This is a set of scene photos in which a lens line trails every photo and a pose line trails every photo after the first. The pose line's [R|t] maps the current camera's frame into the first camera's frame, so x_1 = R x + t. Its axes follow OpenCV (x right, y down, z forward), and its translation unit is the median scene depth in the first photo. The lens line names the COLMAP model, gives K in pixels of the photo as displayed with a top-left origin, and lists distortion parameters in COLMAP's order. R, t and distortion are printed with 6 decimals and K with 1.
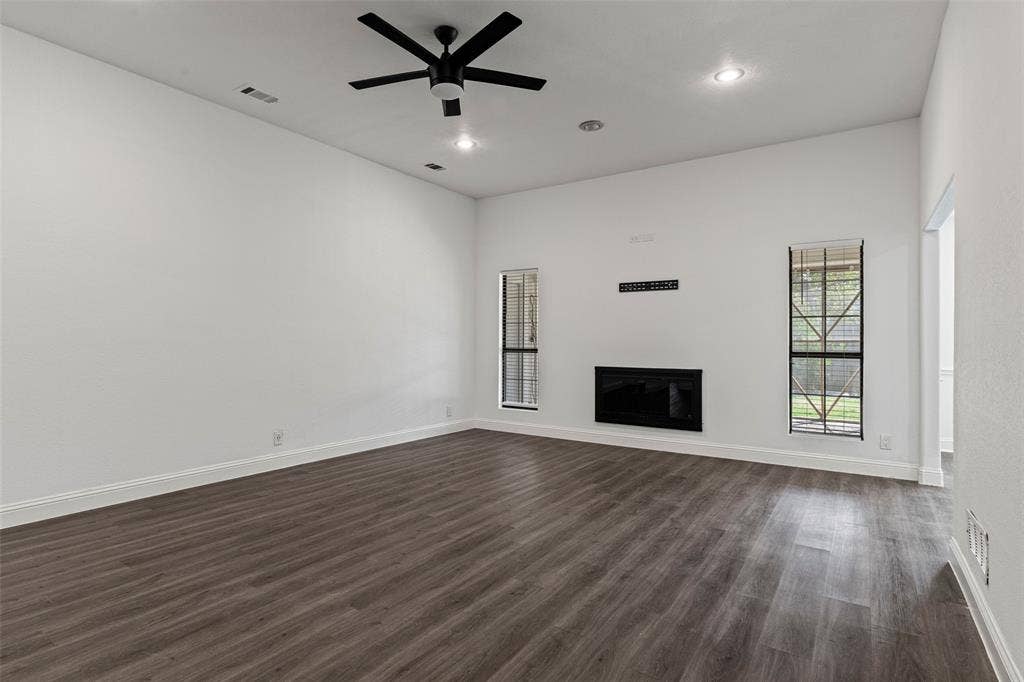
lens RADIAL K [[512.9, 0, 511.3], [0, 512.9, 340.7], [0, 0, 1]] dist [0.002398, -0.002369]
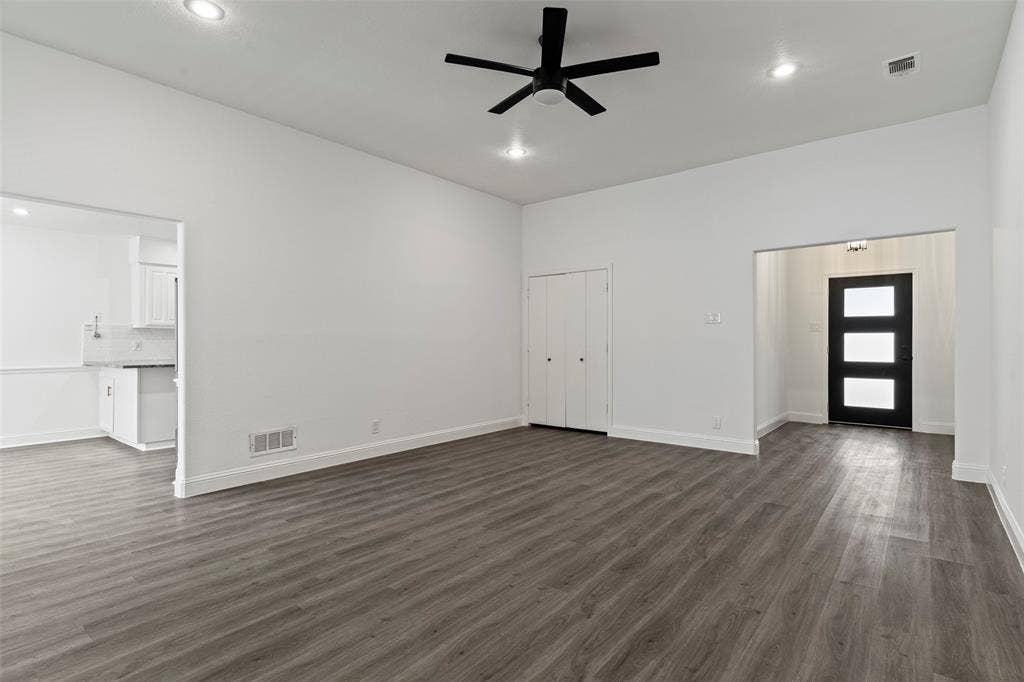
lens RADIAL K [[512.9, 0, 509.5], [0, 512.9, 338.5], [0, 0, 1]] dist [0.002398, -0.002369]
pose [[-0.995942, 0.000382, 0.089999, -0.155704], [0.000178, 0.999997, -0.002266, -0.004056], [-0.090000, -0.002241, -0.995939, 2.252745]]
